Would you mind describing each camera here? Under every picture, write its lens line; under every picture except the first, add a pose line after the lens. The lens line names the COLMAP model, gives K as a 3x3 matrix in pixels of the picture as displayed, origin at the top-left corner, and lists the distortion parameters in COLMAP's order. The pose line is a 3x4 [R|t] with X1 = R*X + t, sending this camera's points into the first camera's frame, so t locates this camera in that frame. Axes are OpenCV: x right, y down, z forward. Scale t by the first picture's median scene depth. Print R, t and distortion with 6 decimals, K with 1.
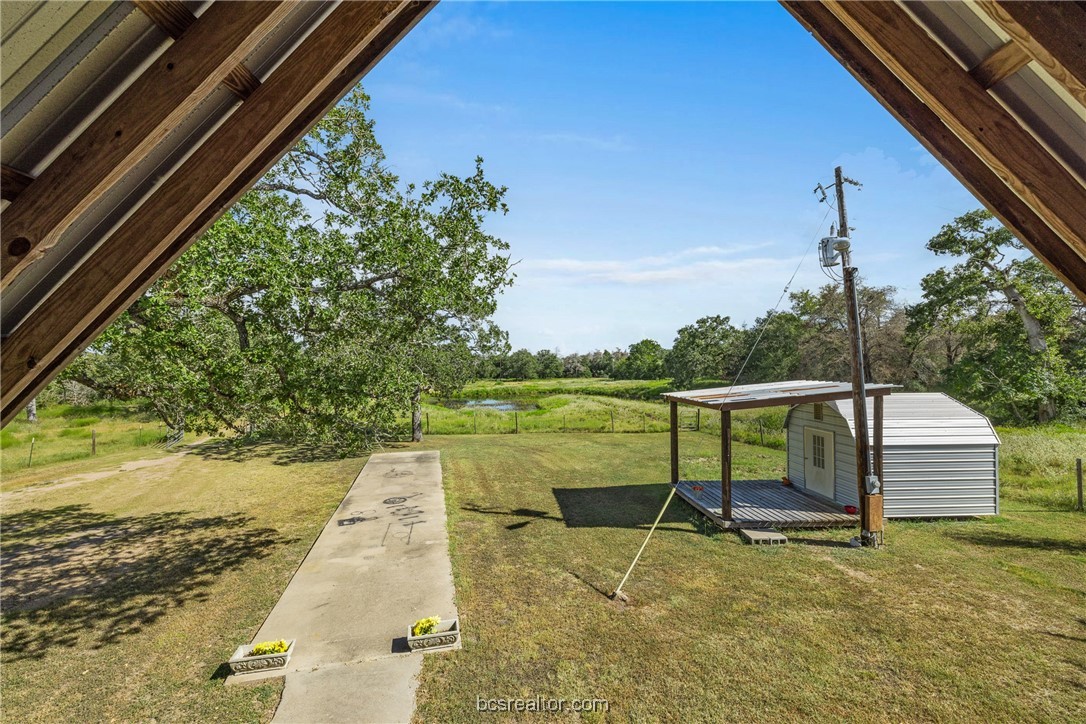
lens RADIAL K [[451.7, 0, 543.0], [0, 451.7, 362.0], [0, 0, 1]] dist [0.000779, -0.000076]
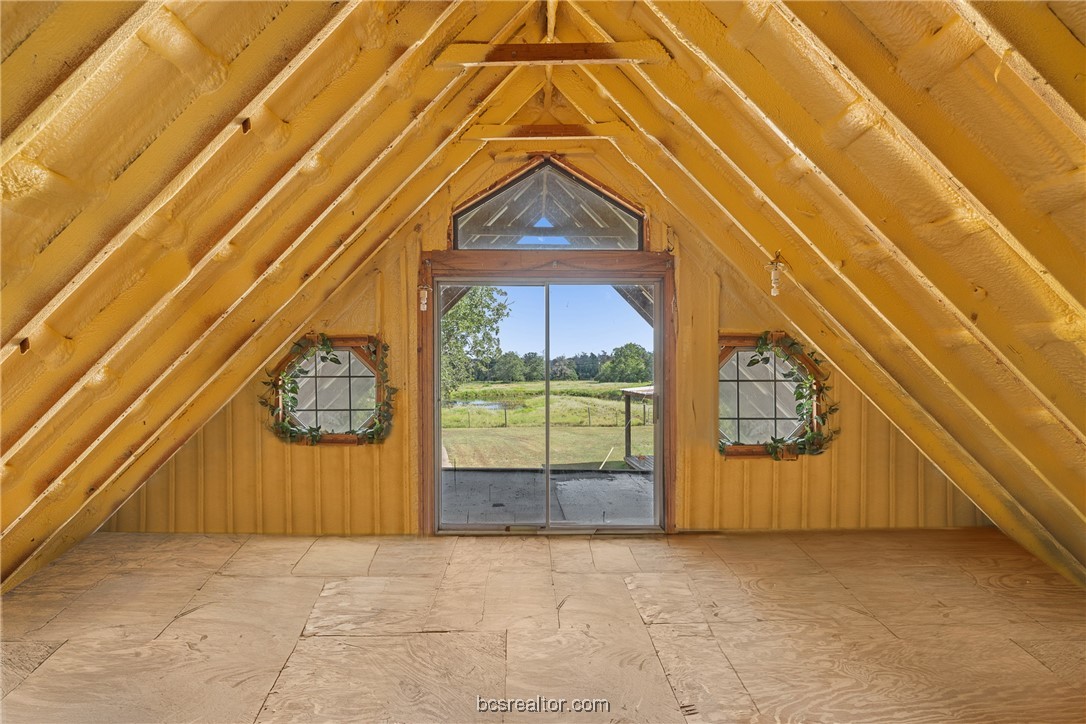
lens RADIAL K [[451.7, 0, 543.0], [0, 451.7, 362.0], [0, 0, 1]] dist [0.000779, -0.000076]
pose [[0.999579, 0.004277, 0.028691, 0.002343], [-0.004100, 0.999972, -0.006238, 0.000471], [-0.028717, 0.006117, 0.999569, -0.153896]]
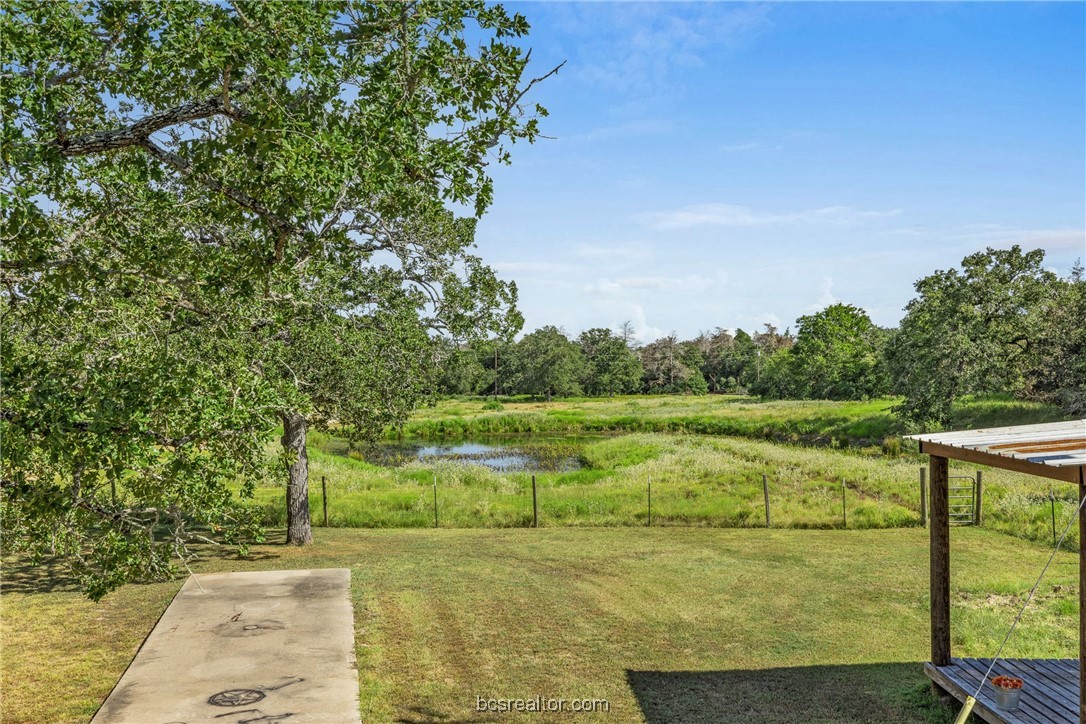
lens RADIAL K [[1042.1, 0, 545.7], [0, 1042.1, 363.0], [0, 0, 1]] dist [0.005627, 0.023138]
pose [[0.998944, 0.003096, -0.045837, -0.005058], [-0.002843, 0.999980, 0.005594, 0.001319], [0.045854, -0.005458, 0.998933, 0.040926]]
